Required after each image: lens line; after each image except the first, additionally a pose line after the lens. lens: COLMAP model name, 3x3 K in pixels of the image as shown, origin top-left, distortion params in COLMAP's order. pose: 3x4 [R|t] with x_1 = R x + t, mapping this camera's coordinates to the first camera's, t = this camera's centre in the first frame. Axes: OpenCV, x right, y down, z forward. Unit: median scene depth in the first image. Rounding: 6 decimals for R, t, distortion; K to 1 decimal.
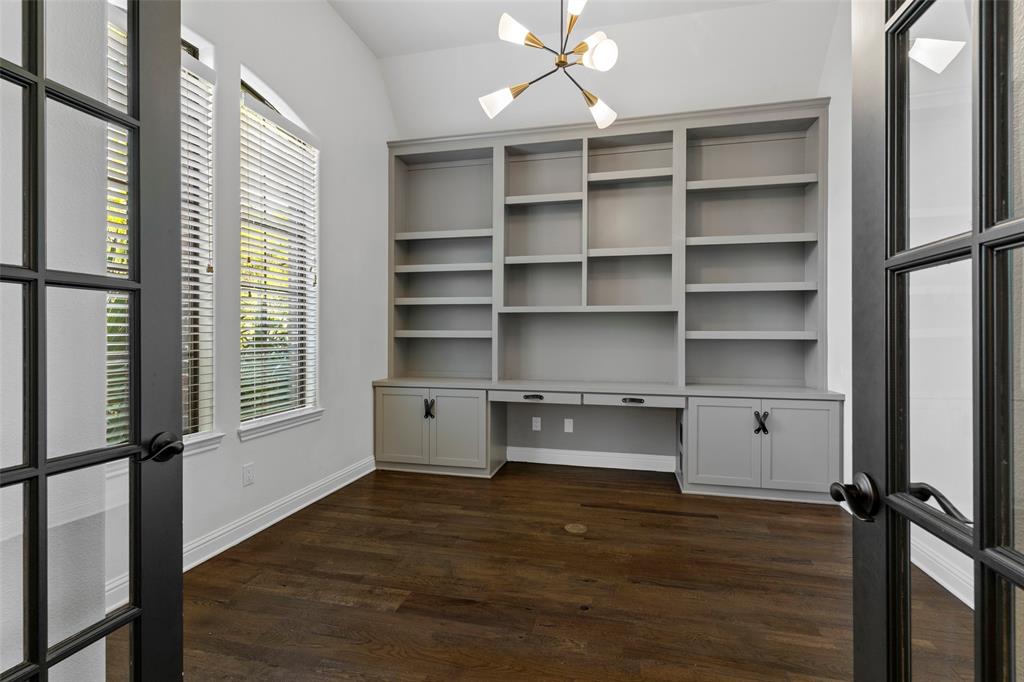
lens RADIAL K [[486.8, 0, 504.1], [0, 486.8, 338.3], [0, 0, 1]] dist [0.003842, -0.001275]
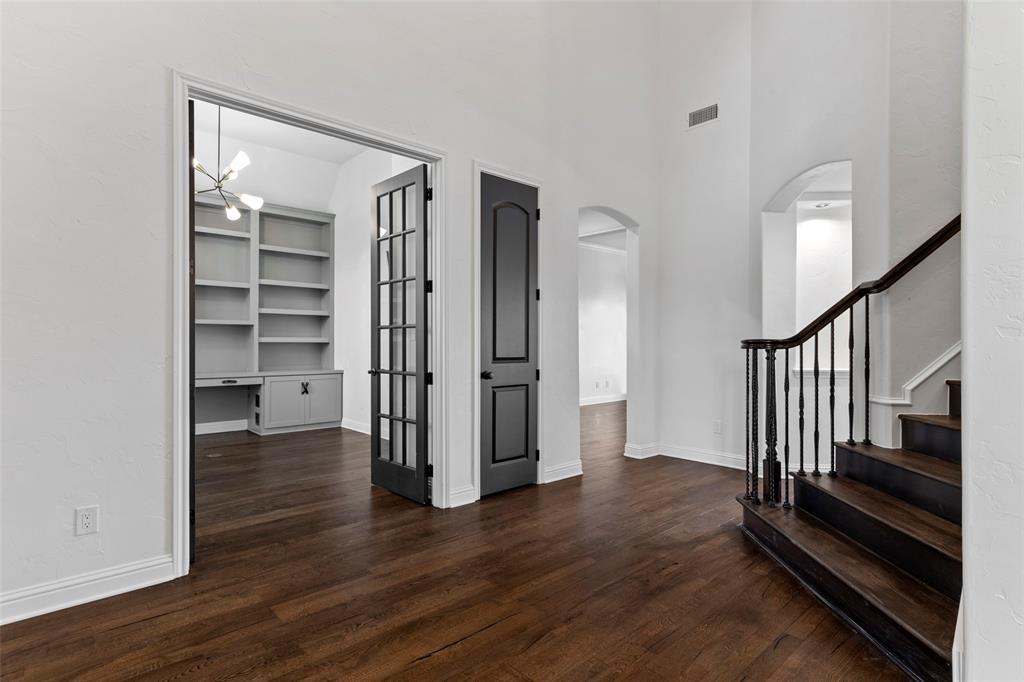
lens RADIAL K [[507.6, 0, 507.8], [0, 507.6, 341.2], [0, 0, 1]] dist [0.001822, 0.001057]
pose [[0.551785, 0.001805, 0.833984, -0.568596], [-0.000056, 0.999998, -0.002128, 0.001578], [-0.833986, 0.001128, 0.551784, -0.605978]]
